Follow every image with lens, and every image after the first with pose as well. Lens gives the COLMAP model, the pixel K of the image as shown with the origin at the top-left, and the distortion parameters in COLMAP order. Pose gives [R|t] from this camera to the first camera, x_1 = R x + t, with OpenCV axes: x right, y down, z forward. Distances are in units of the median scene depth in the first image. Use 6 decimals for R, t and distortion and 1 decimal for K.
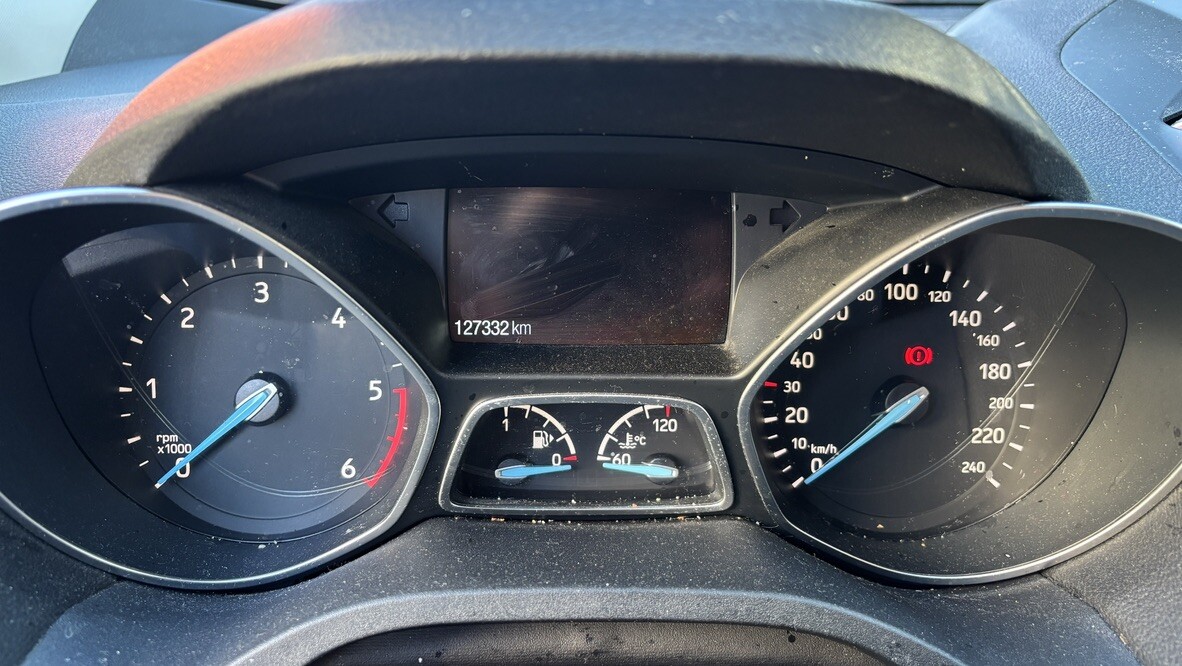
lens RADIAL K [[896.6, 0, 591.0], [0, 896.6, 333.0], [0, 0, 1]] dist [0.060471, -0.077671]
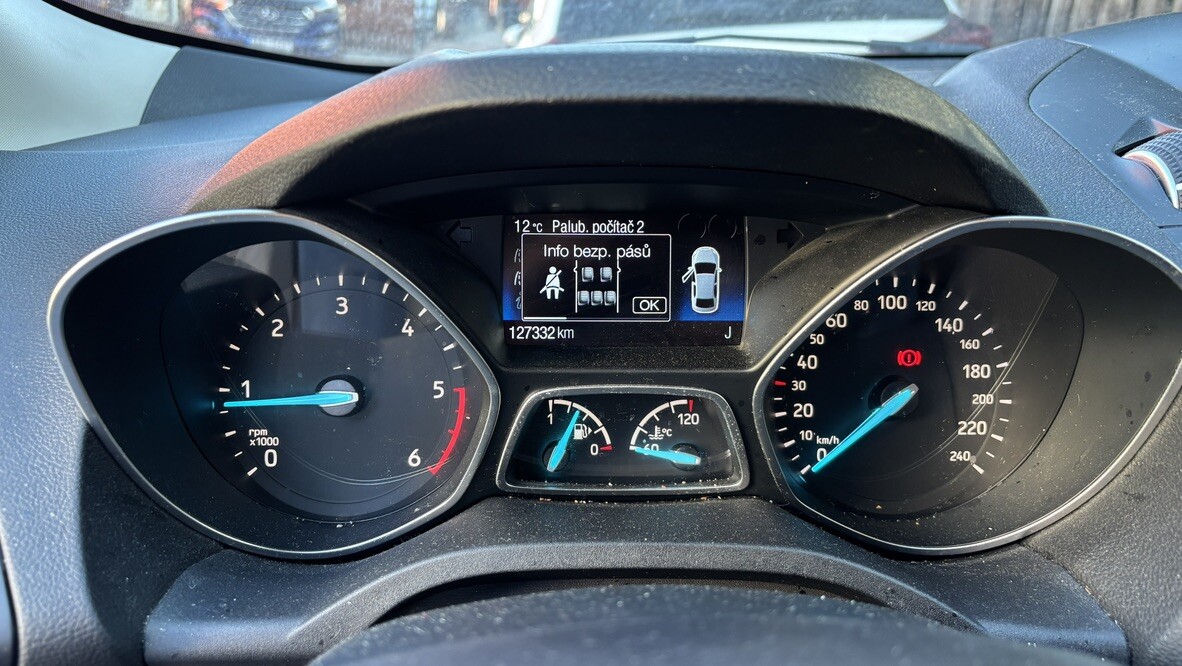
lens RADIAL K [[887.6, 0, 591.0], [0, 887.6, 333.0], [0, 0, 1]] dist [0.083155, -0.106629]
pose [[0.999939, -0.006610, -0.008808, -0.034471], [0.006143, 0.998627, -0.052029, 0.055451], [0.009140, 0.051972, 0.998607, -0.157353]]
